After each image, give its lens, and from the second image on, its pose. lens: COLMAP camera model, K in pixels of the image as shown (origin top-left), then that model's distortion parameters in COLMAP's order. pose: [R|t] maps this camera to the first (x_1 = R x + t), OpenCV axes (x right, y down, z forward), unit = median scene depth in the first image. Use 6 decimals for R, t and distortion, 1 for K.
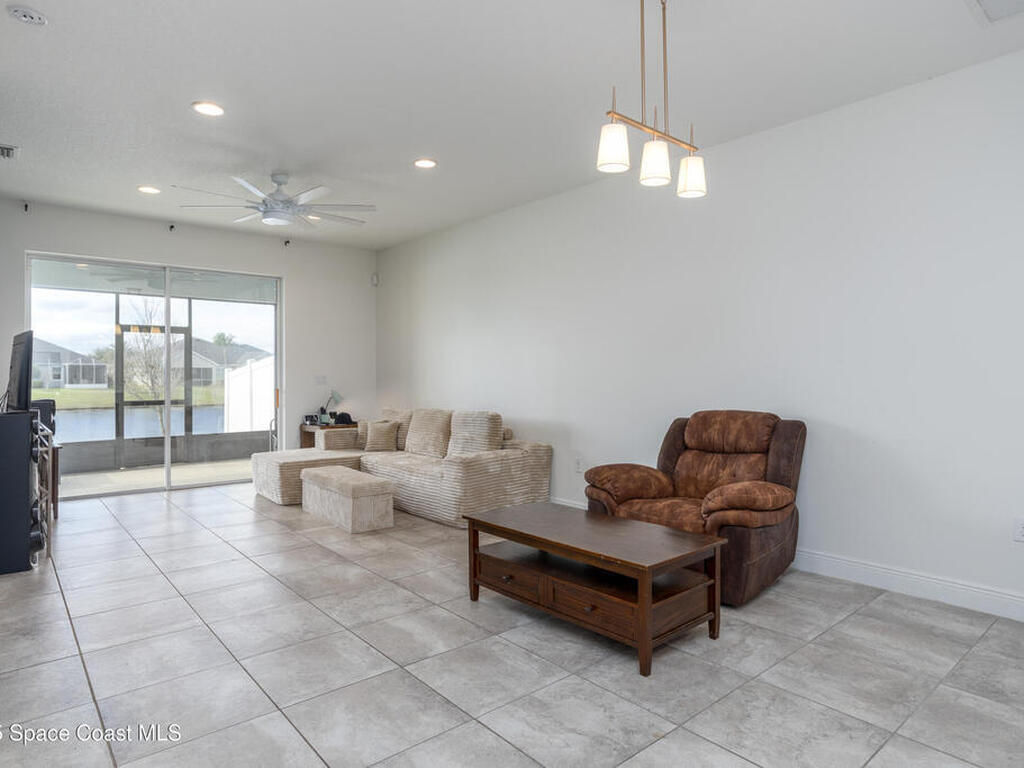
lens RADIAL K [[615.6, 0, 508.9], [0, 615.6, 379.6], [0, 0, 1]] dist [-0.018157, 0.001339]
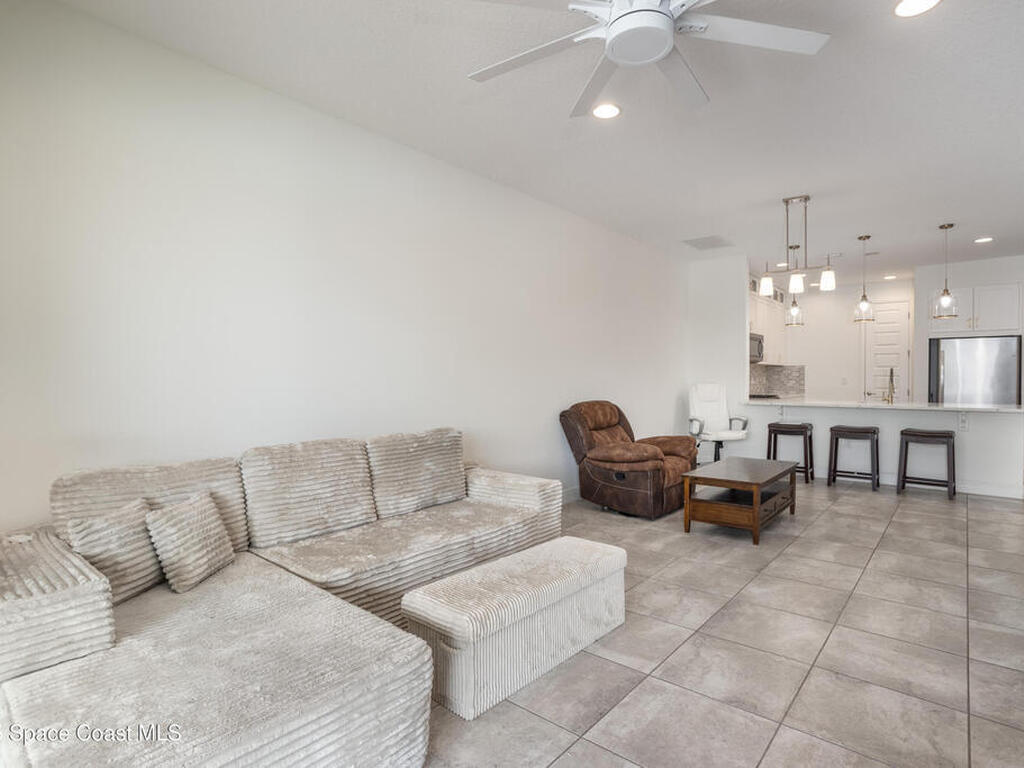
lens RADIAL K [[547.9, 0, 508.2], [0, 547.9, 385.0], [0, 0, 1]] dist [-0.016787, 0.008955]
pose [[-0.164295, -0.009349, 0.986367, -0.449934], [0.012894, 0.999849, 0.011625, -0.004433], [-0.986327, 0.014628, -0.164149, 0.678127]]
